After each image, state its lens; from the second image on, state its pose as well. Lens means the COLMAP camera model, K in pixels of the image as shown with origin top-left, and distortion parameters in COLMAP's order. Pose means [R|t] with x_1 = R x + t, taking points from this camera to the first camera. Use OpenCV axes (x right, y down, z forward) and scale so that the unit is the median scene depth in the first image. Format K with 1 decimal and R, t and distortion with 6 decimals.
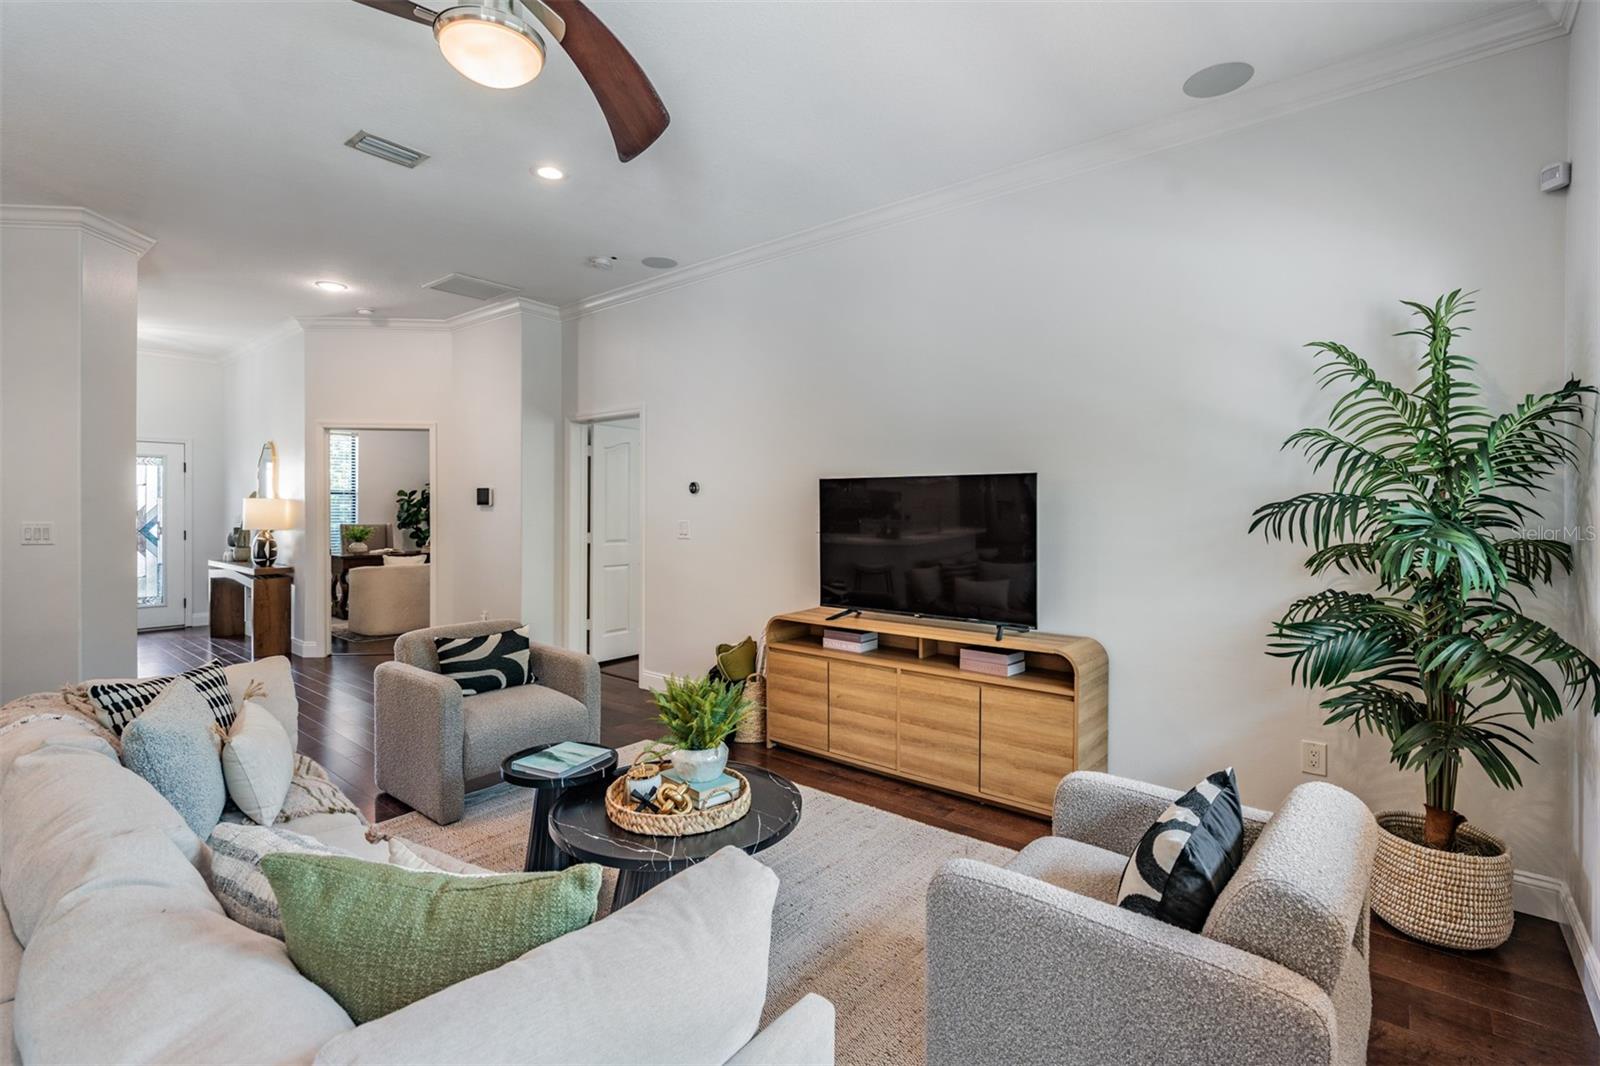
lens RADIAL K [[745.1, 0, 798.8], [0, 745.1, 516.4], [0, 0, 1]] dist [0.000225, -0.000087]
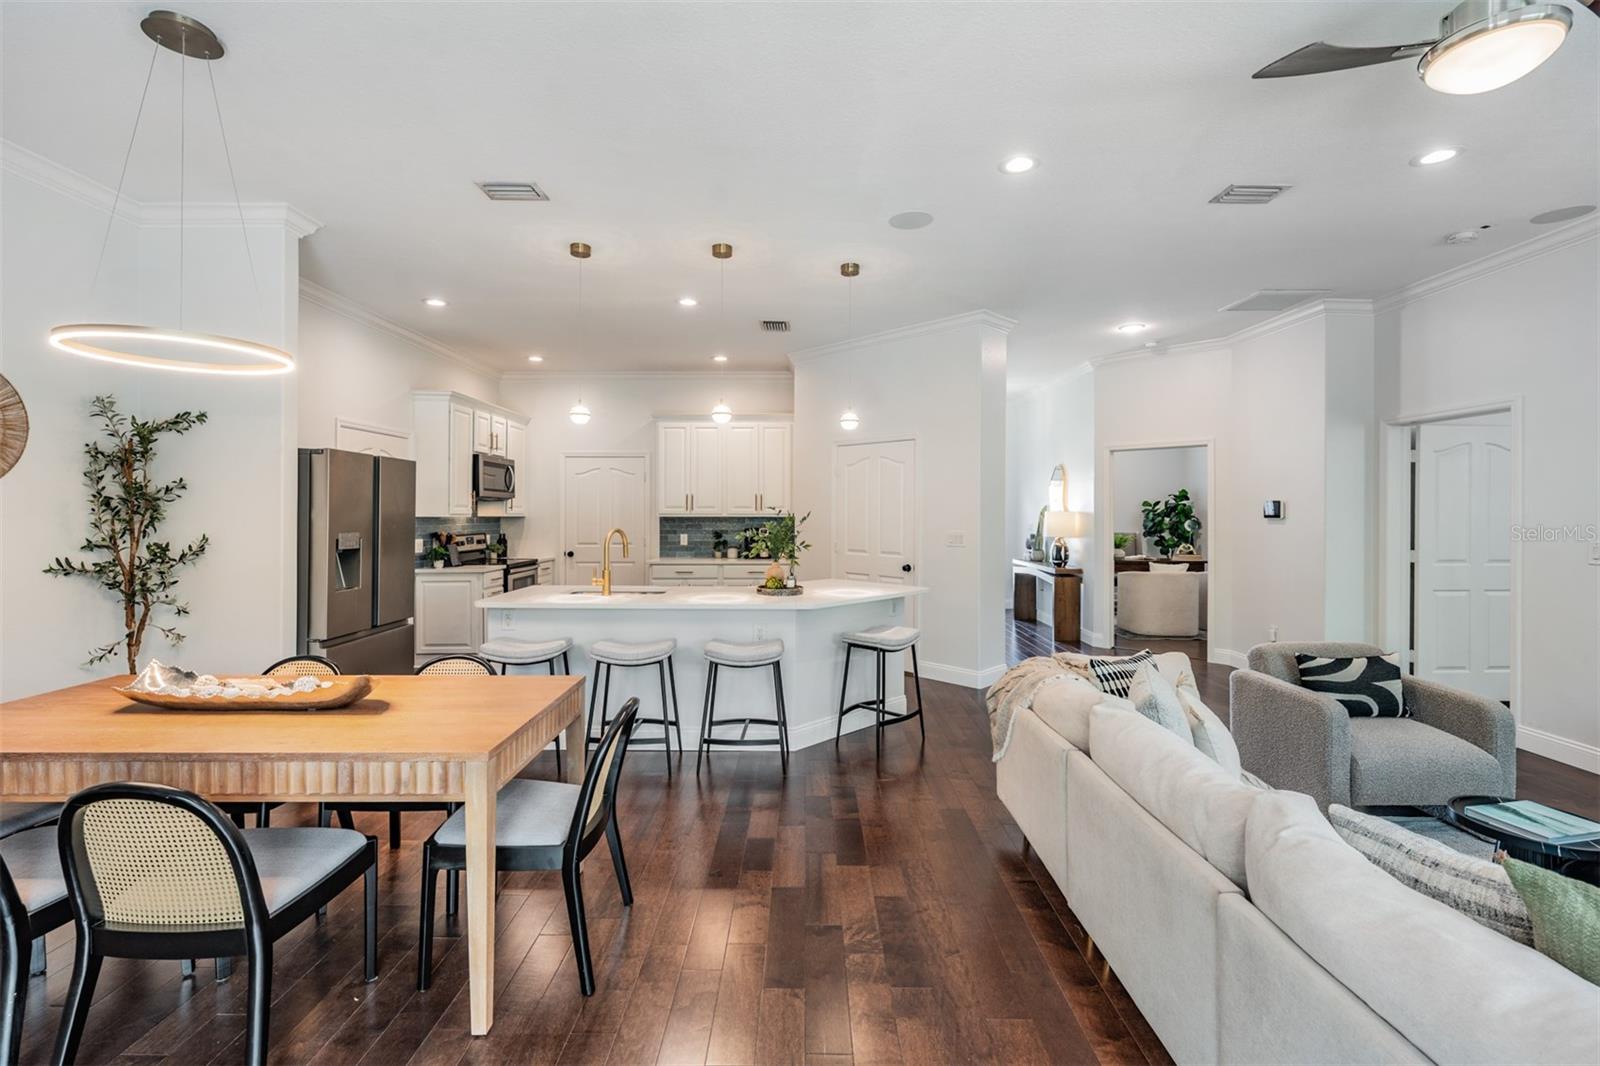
lens RADIAL K [[715.6, 0, 793.8], [0, 715.6, 513.6], [0, 0, 1]] dist [0.000406, -0.000358]
pose [[0.630245, -0.000649, -0.776396, -0.105024], [-0.008087, 0.999940, -0.007400, -0.010452], [0.776354, 0.010942, 0.630202, -0.102076]]
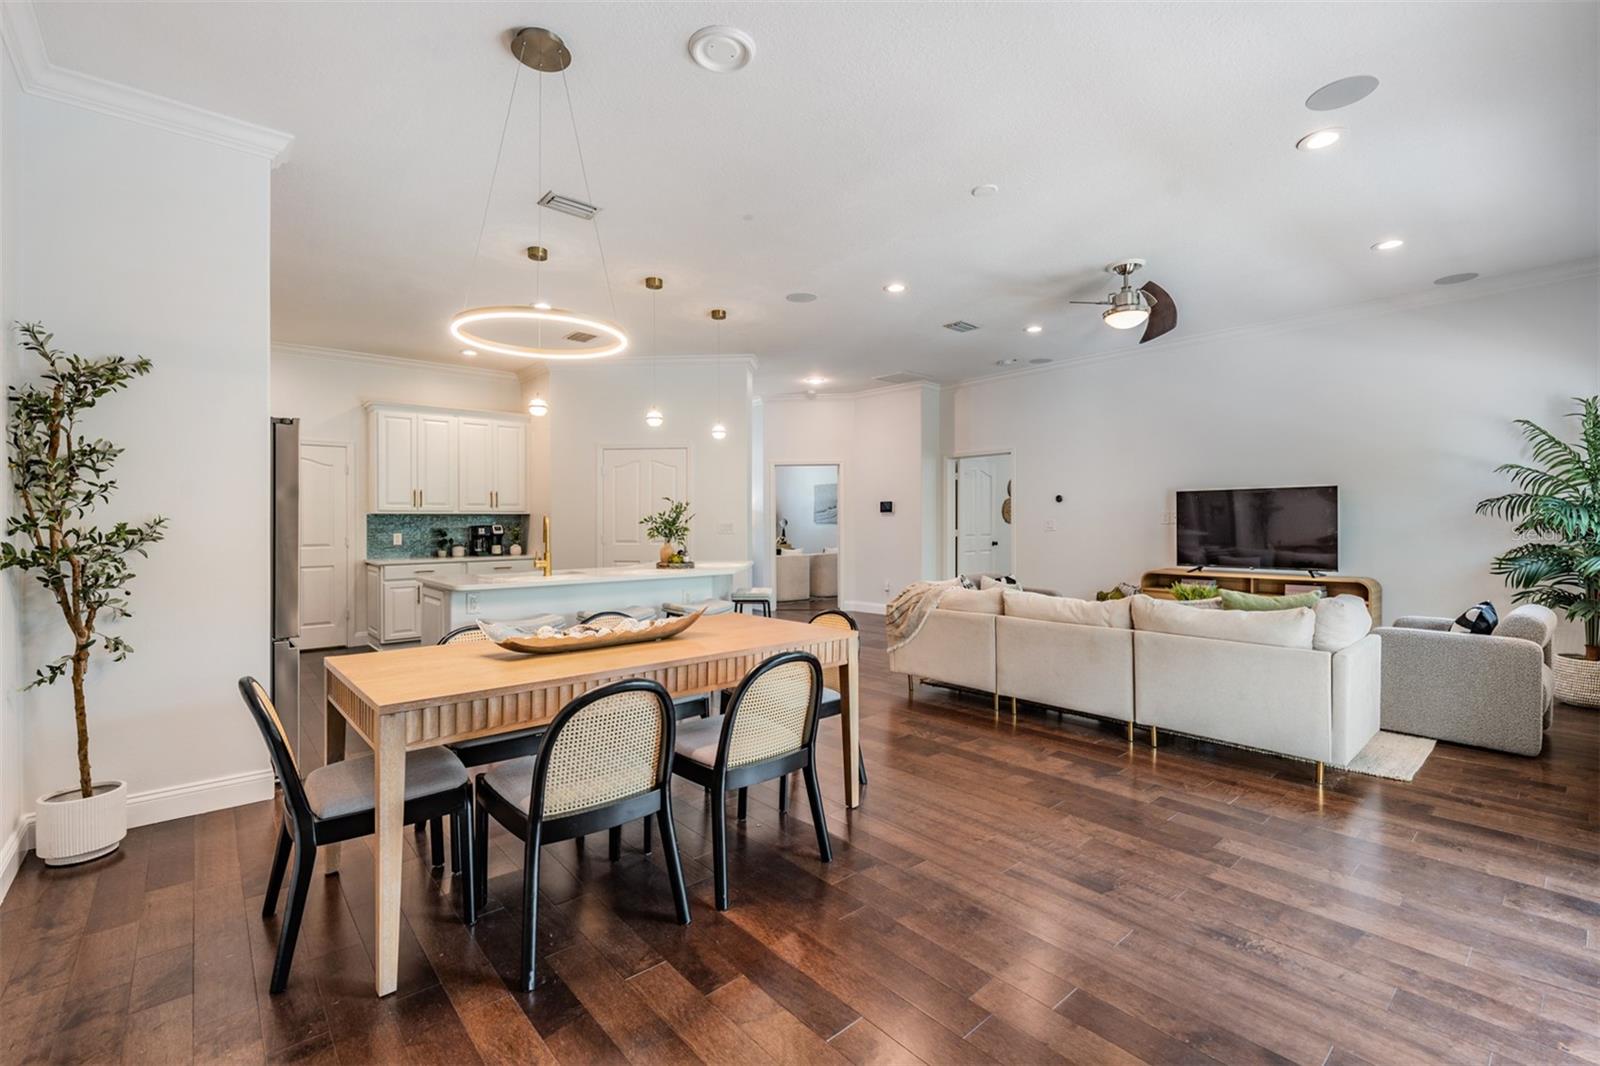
lens RADIAL K [[699.3, 0, 800.0], [0, 699.3, 533.0], [0, 0, 1]] dist [0.011414, 0.000137]
pose [[0.986723, -0.006621, -0.162276, -0.435053], [0.007474, 0.999961, 0.004646, 0.023974], [0.162239, -0.005797, 0.986734, -0.568296]]
